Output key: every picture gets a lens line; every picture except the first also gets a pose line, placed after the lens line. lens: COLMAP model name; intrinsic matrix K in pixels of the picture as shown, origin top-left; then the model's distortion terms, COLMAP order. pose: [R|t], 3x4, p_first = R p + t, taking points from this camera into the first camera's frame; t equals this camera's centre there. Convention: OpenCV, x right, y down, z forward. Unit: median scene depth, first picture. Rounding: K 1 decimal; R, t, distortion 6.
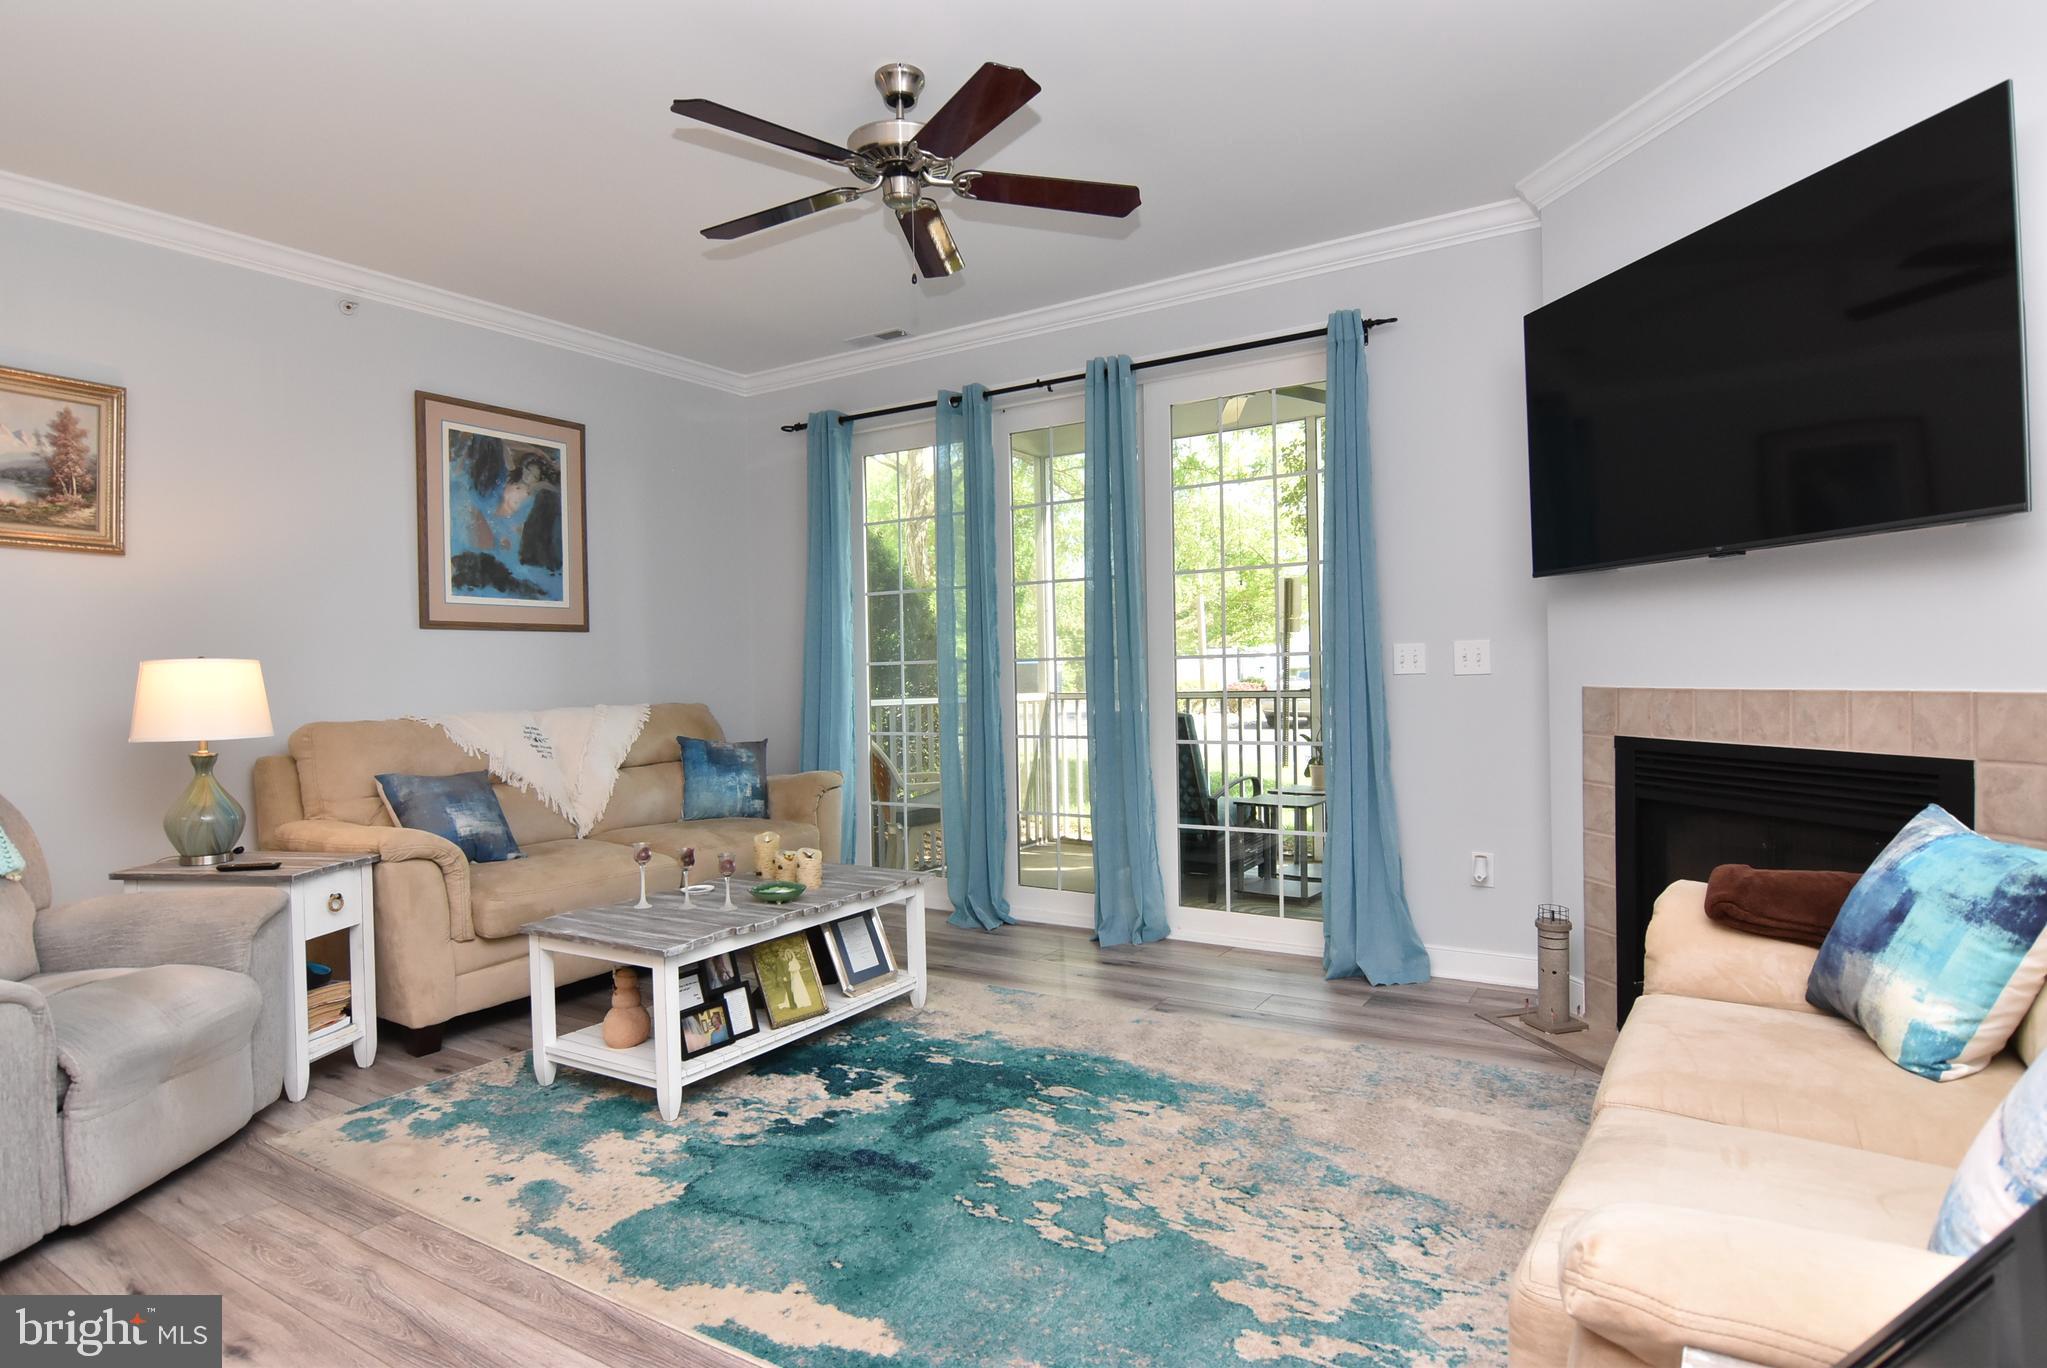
lens RADIAL K [[1088.1, 0, 1027.2], [0, 1088.1, 682.2], [0, 0, 1]] dist [0.002829, -0.020349]
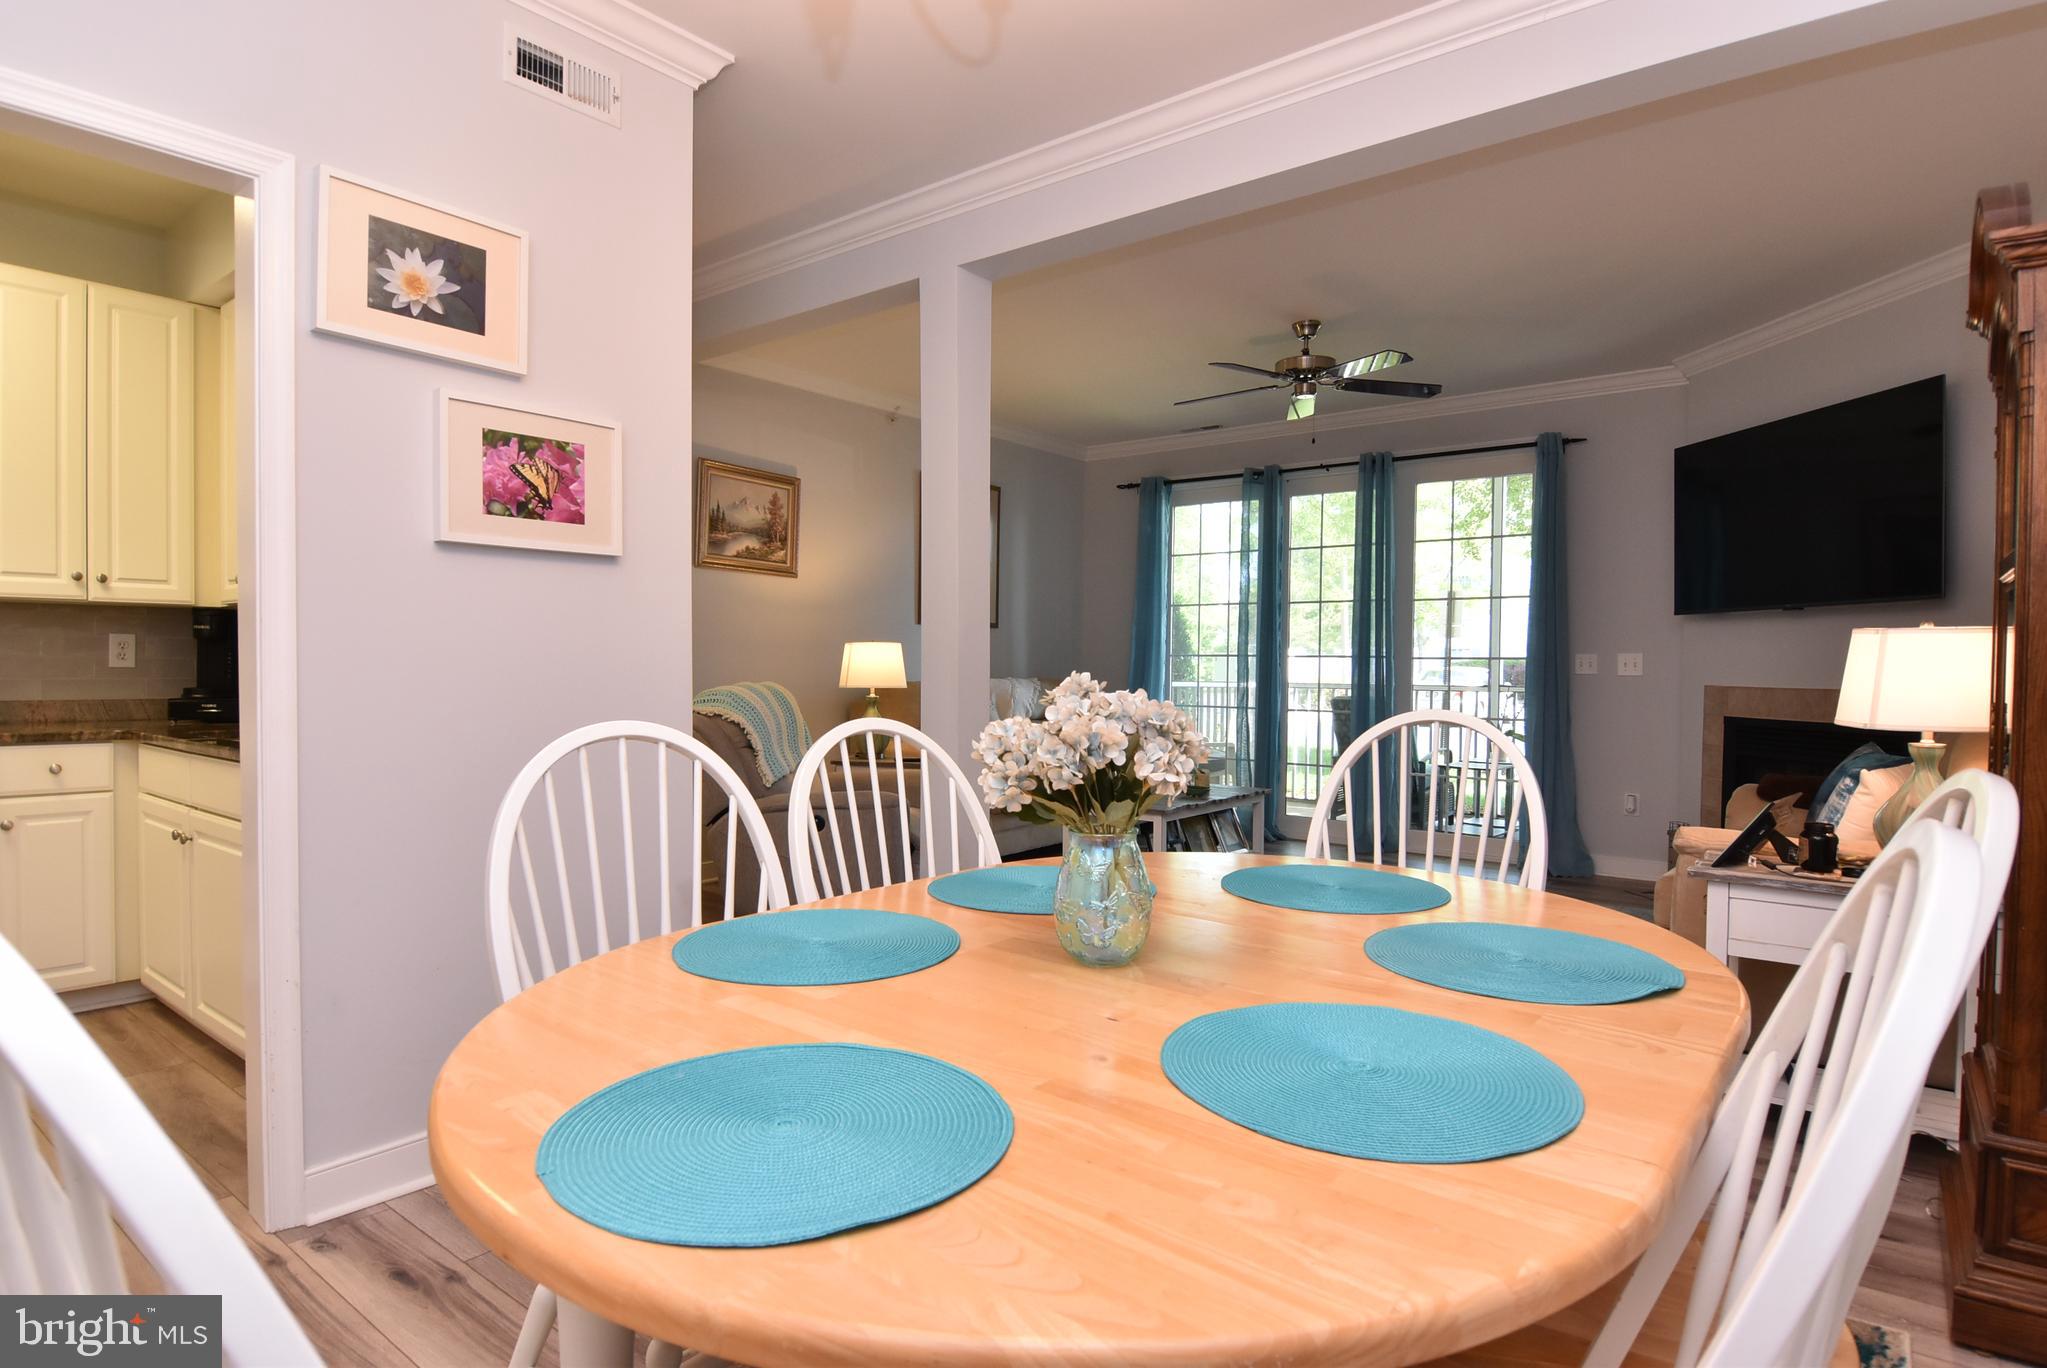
lens RADIAL K [[1088.1, 0, 1027.2], [0, 1088.1, 682.2], [0, 0, 1]] dist [0.002829, -0.020349]
pose [[0.993945, 0.033860, -0.104529, -0.318417], [-0.033049, 0.999409, 0.009472, 0.018374], [0.104788, -0.005960, 0.994477, -0.707240]]
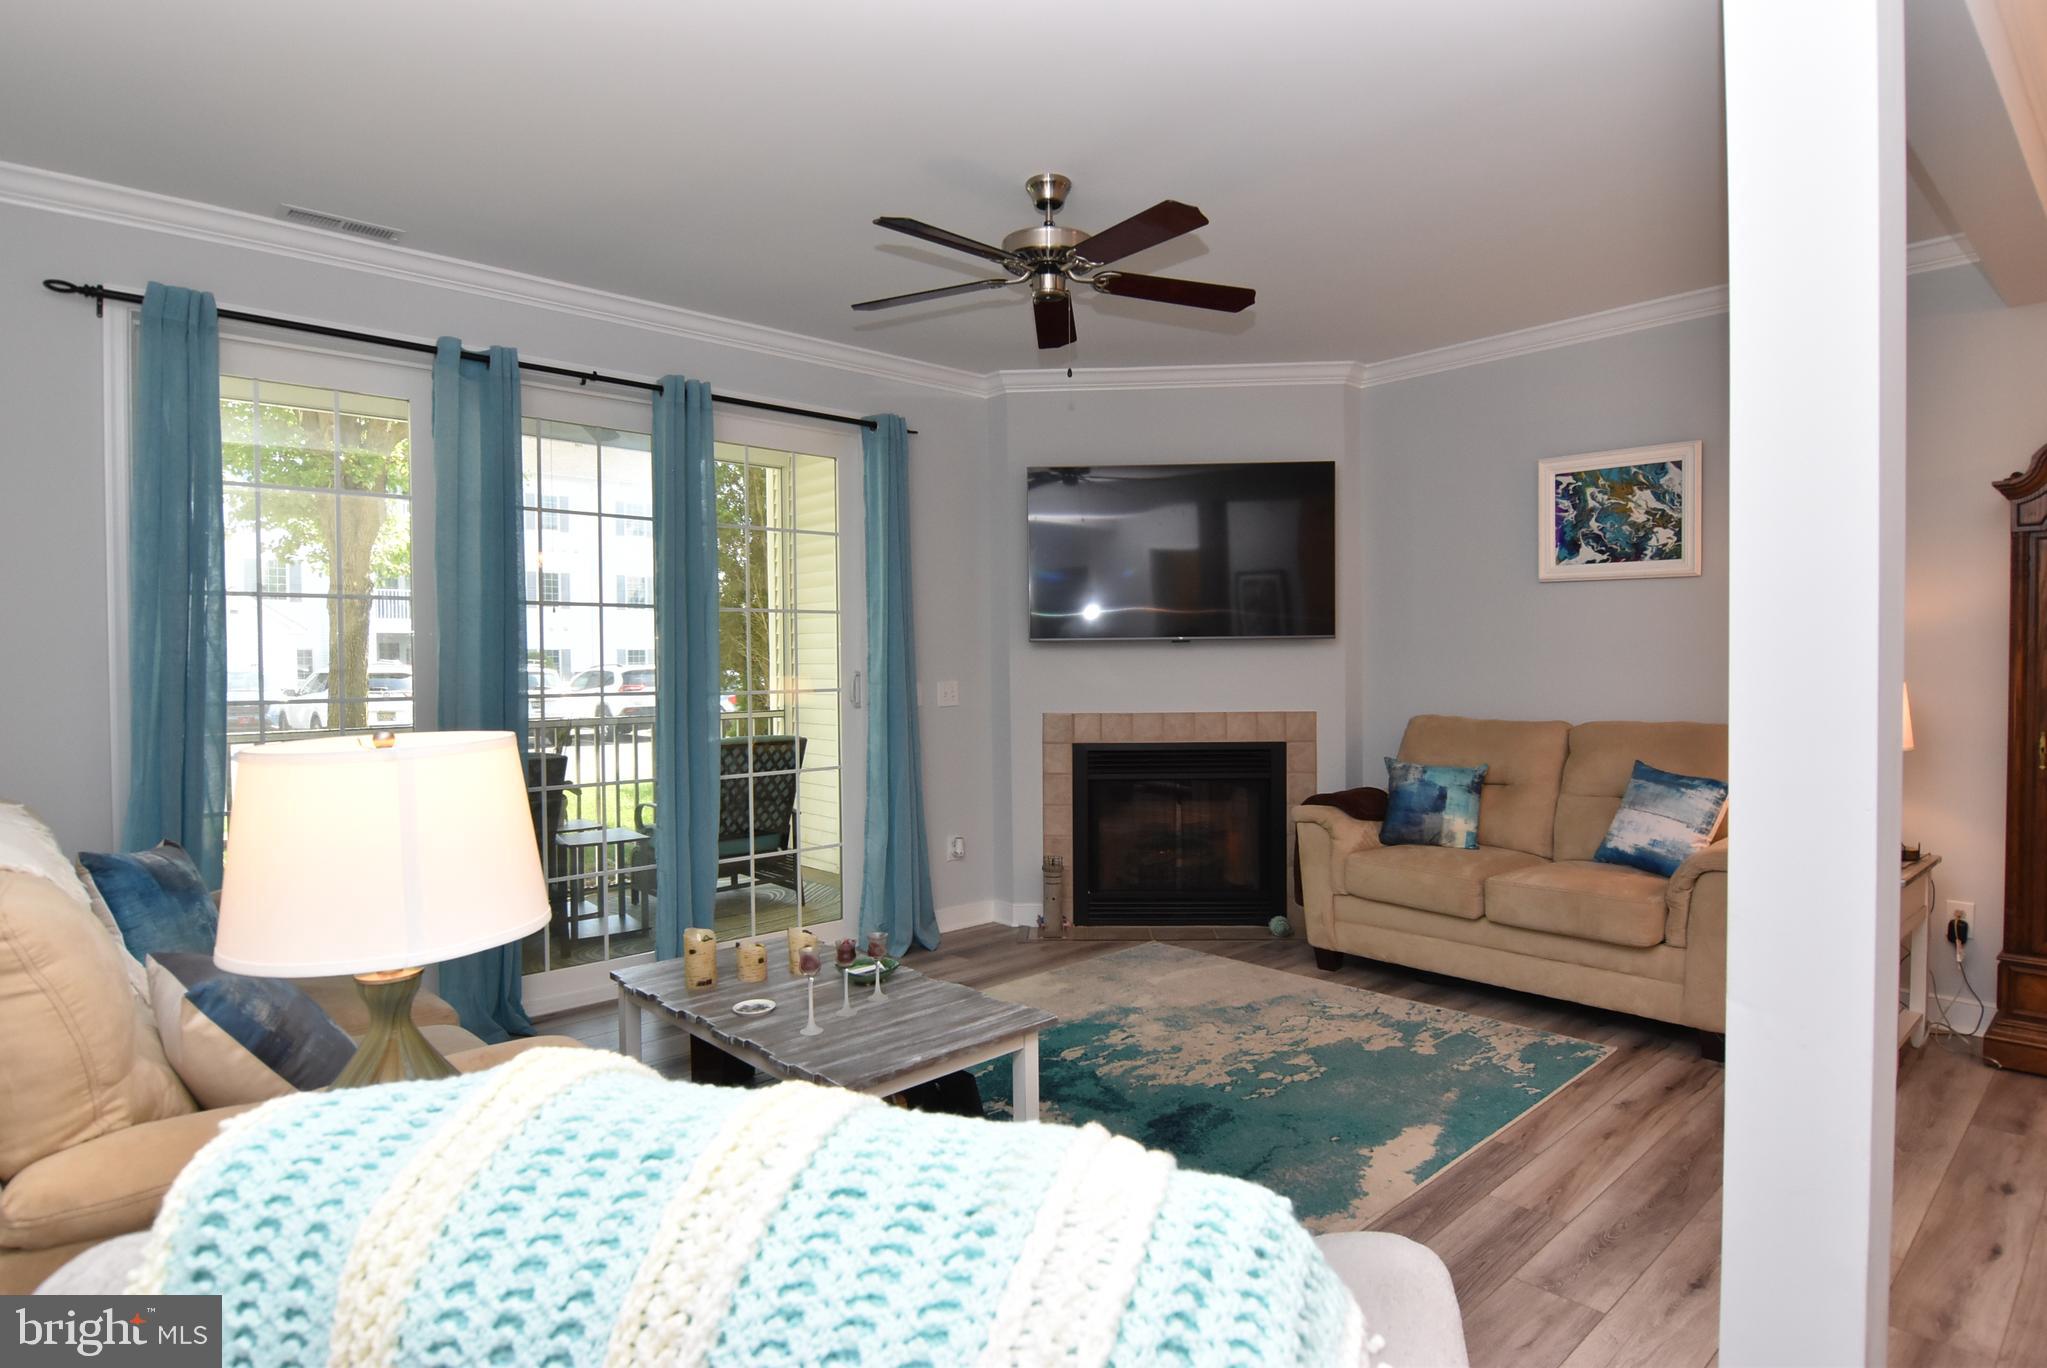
lens RADIAL K [[1088.1, 0, 1027.2], [0, 1088.1, 682.2], [0, 0, 1]] dist [0.002829, -0.020349]
pose [[0.264285, 0.001108, 0.964444, -1.058230], [0.013454, 0.999898, -0.004835, -0.034998], [-0.964351, 0.014253, 0.264243, 0.647835]]
